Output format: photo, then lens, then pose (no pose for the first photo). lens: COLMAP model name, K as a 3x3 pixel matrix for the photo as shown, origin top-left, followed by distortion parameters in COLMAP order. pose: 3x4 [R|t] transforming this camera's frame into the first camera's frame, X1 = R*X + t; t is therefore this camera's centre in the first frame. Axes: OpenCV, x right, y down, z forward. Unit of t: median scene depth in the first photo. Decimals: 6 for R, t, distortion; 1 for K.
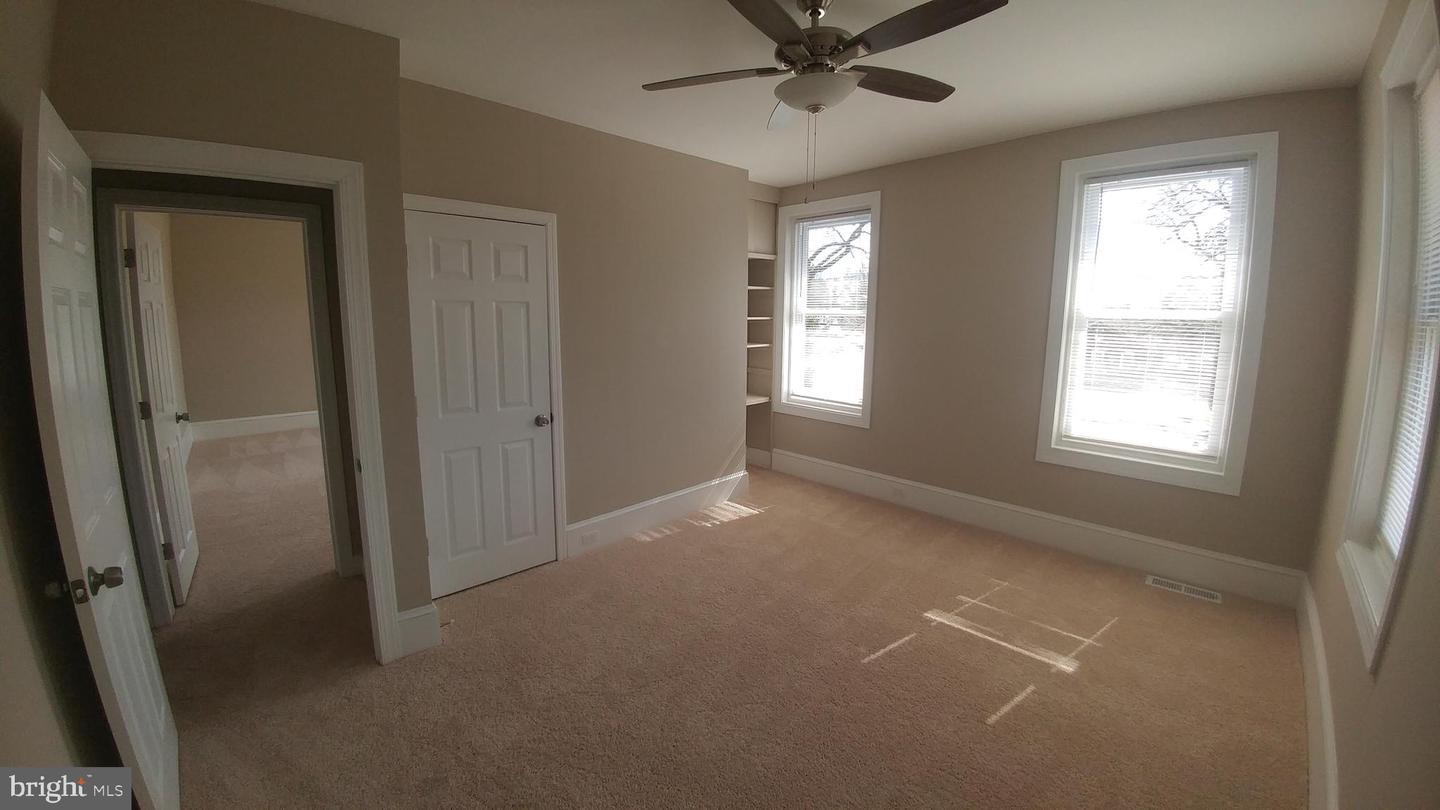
lens RADIAL K [[520.1, 0, 728.7], [0, 520.1, 380.6], [0, 0, 1]] dist [-0.030451, -0.009981]
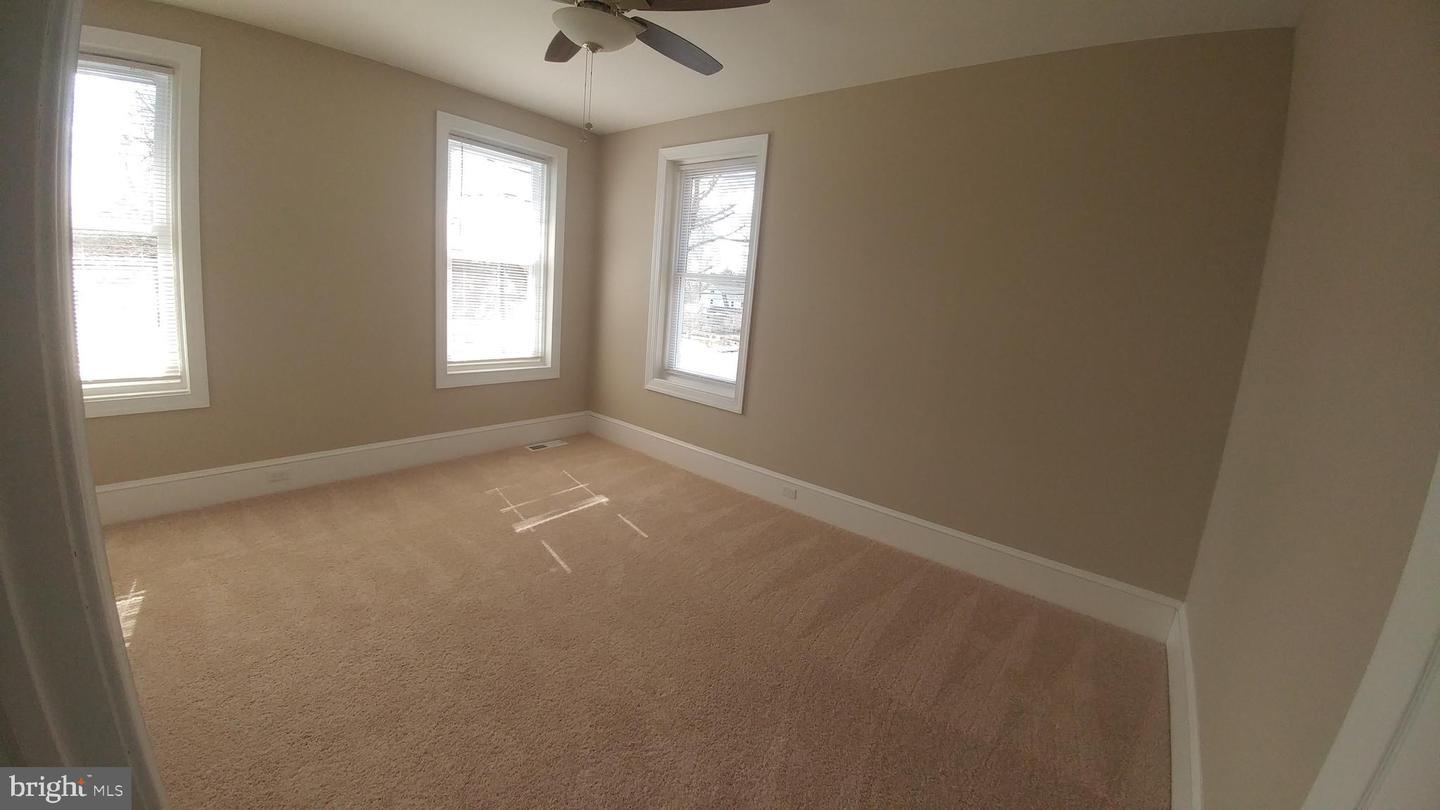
lens RADIAL K [[520.1, 0, 728.7], [0, 520.1, 380.6], [0, 0, 1]] dist [-0.030451, -0.009981]
pose [[-0.116828, -0.191535, 0.974508, -0.637785], [0.038335, 0.979626, 0.197137, -0.063141], [-0.992412, 0.060389, -0.107105, 0.585139]]
